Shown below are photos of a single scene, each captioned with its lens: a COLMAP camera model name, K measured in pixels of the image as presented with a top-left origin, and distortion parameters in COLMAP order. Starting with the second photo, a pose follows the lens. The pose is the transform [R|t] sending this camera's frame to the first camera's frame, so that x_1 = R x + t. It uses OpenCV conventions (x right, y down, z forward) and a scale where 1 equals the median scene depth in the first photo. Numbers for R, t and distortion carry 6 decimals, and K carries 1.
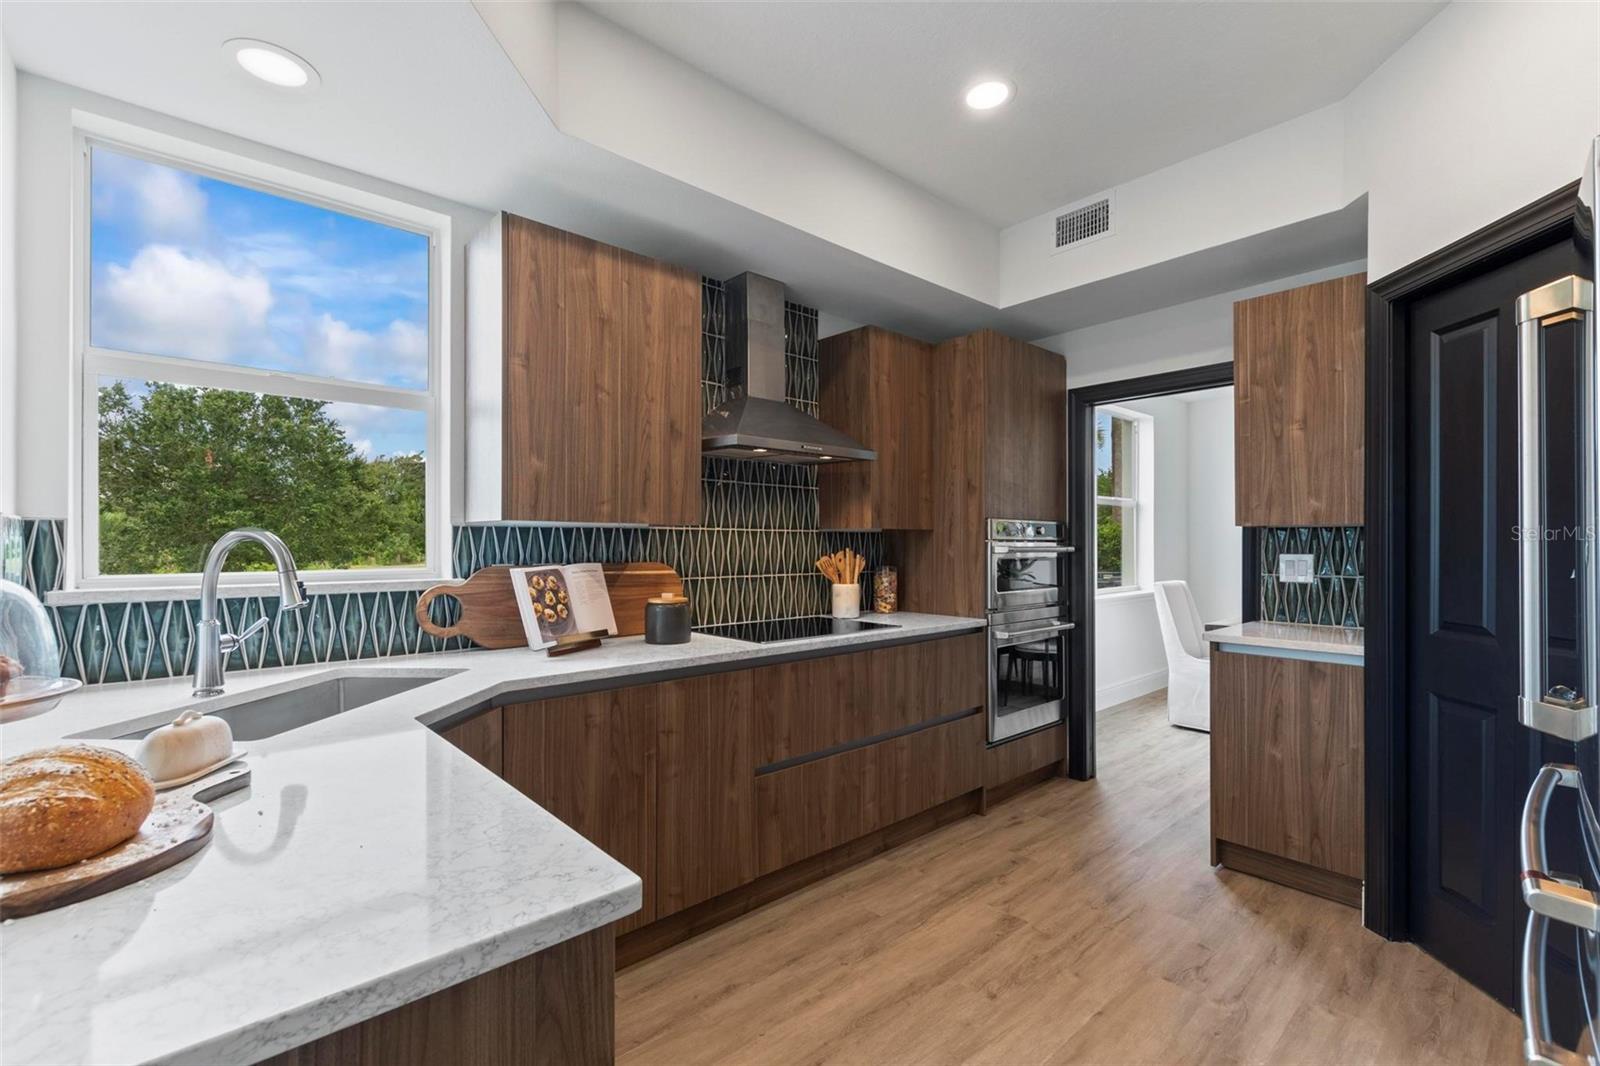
lens RADIAL K [[698.5, 0, 791.9], [0, 698.5, 541.4], [0, 0, 1]] dist [0.003679, -0.000357]
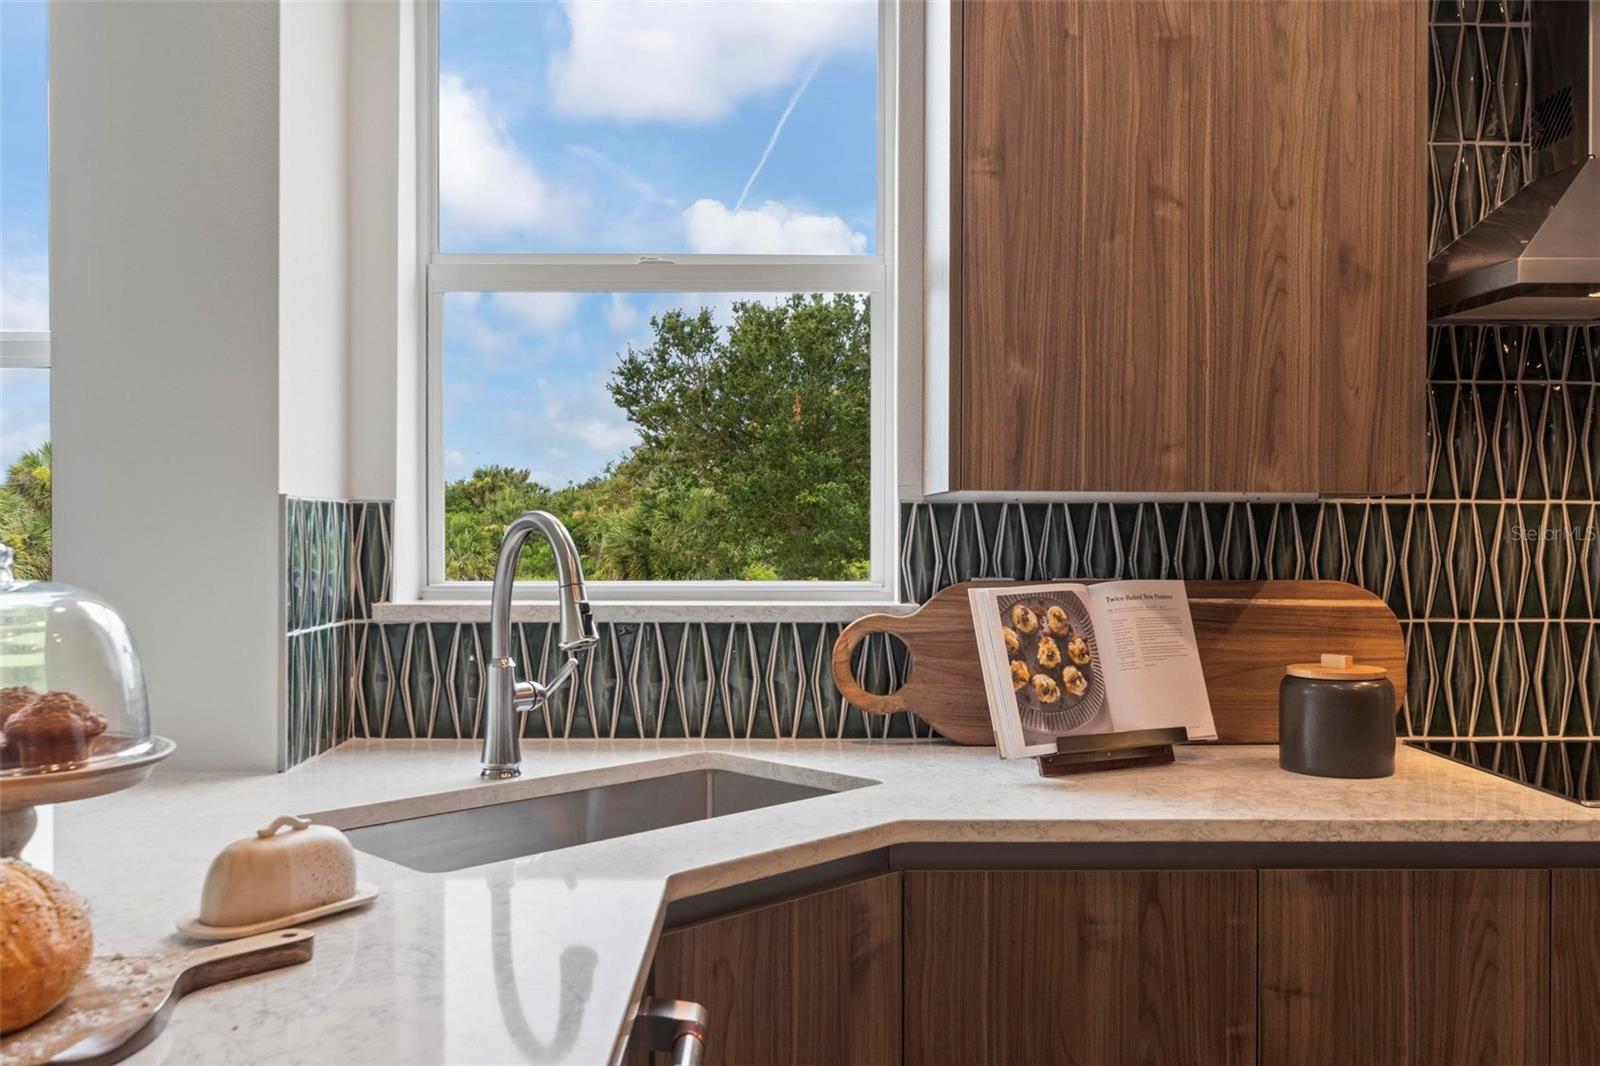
lens RADIAL K [[1313.1, 0, 800.0], [0, 1313.1, 533.0], [0, 0, 1]] dist [0.001469, -0.001135]
pose [[0.756014, 0.002627, -0.654550, 0.107490], [0.000431, 0.999990, 0.004512, -0.003949], [0.654555, -0.003693, 0.756005, 0.203790]]
